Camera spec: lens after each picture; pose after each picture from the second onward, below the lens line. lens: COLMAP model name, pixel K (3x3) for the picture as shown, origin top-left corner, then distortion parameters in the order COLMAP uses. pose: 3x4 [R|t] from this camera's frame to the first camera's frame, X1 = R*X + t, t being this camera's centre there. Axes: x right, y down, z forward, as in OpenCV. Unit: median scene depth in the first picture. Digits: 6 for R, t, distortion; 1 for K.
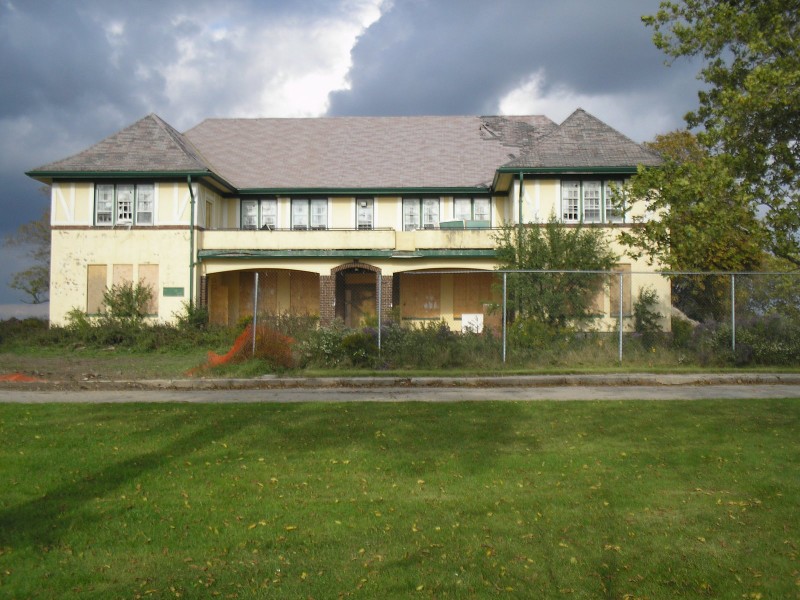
lens RADIAL K [[845.5, 0, 400.0], [0, 845.5, 300.0], [0, 0, 1]] dist [0.104040, -0.013909]
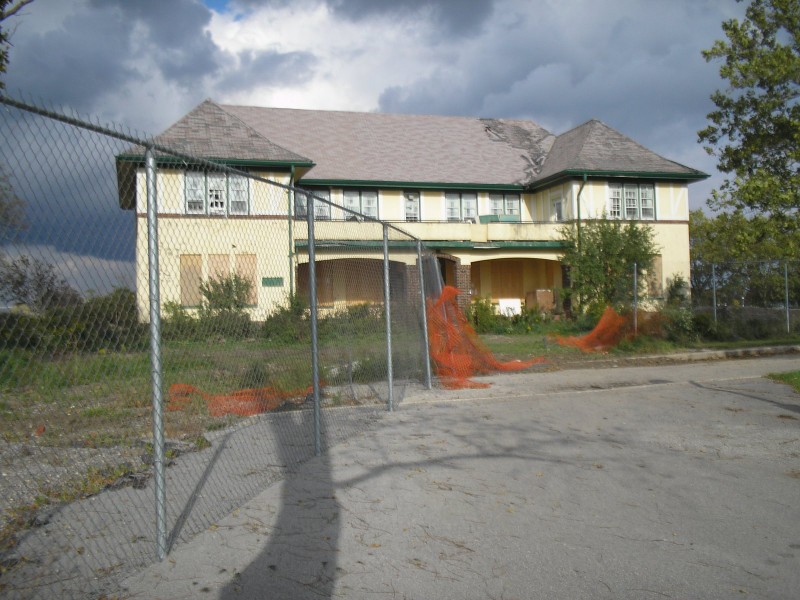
lens RADIAL K [[845.5, 0, 400.0], [0, 845.5, 300.0], [0, 0, 1]] dist [0.104040, -0.013909]
pose [[0.931670, -0.017393, 0.362889, -0.482429], [0.012626, 0.999800, 0.015504, -0.001742], [-0.363087, -0.009863, 0.931703, 0.019118]]
